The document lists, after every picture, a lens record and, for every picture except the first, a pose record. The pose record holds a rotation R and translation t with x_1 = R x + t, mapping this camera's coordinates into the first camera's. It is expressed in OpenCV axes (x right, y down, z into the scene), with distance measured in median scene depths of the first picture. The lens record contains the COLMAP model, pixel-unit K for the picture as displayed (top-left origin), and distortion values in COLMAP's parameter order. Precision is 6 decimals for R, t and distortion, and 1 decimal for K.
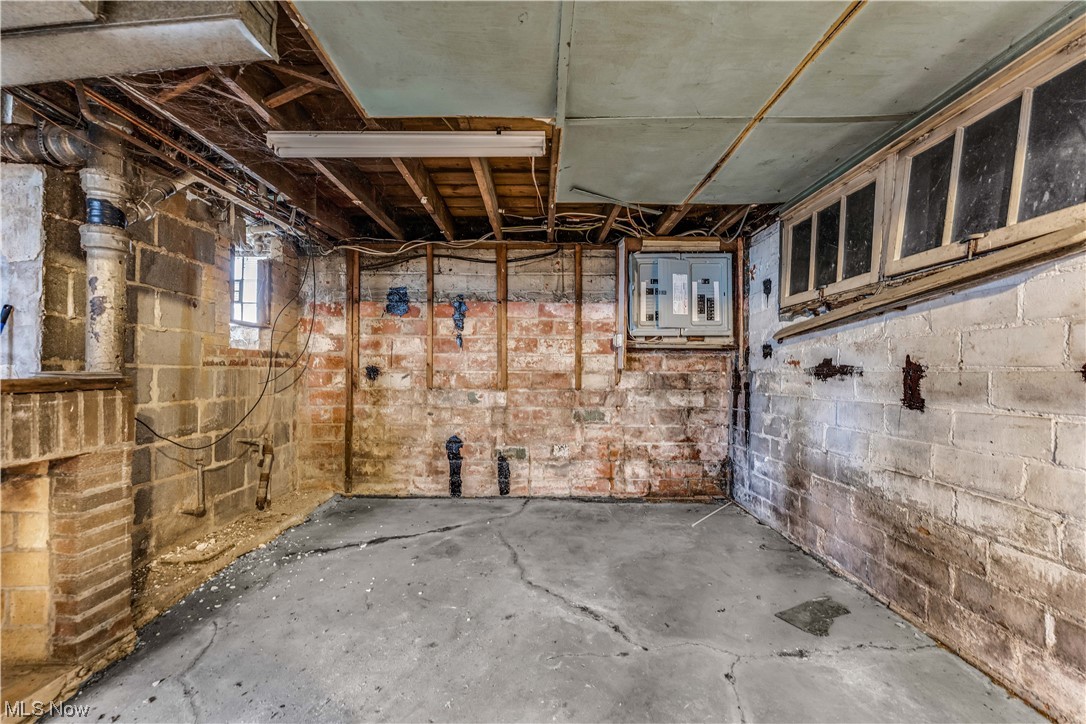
lens RADIAL K [[436.5, 0, 535.6], [0, 436.5, 368.7], [0, 0, 1]] dist [0.000107, 0.000057]
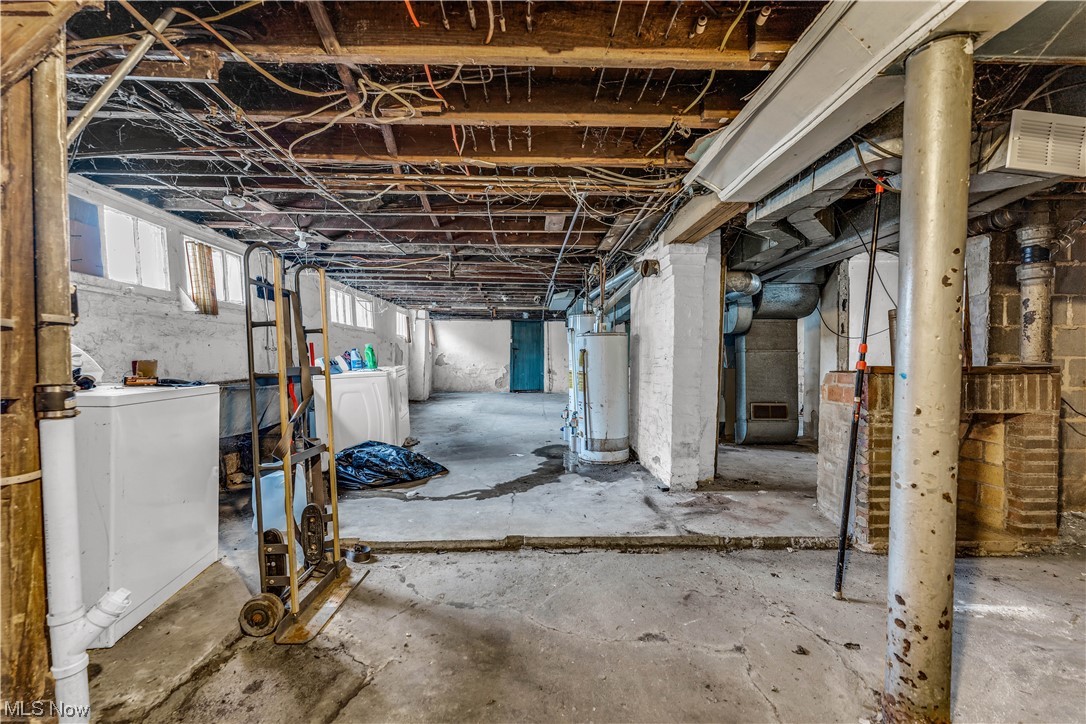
lens RADIAL K [[436.5, 0, 535.4], [0, 436.5, 368.2], [0, 0, 1]] dist [0.000107, 0.000057]
pose [[0.021336, 0.014276, -0.999670, 0.455460], [0.008037, 0.999863, 0.014451, -0.007370], [0.999740, -0.008342, 0.021218, -0.721588]]
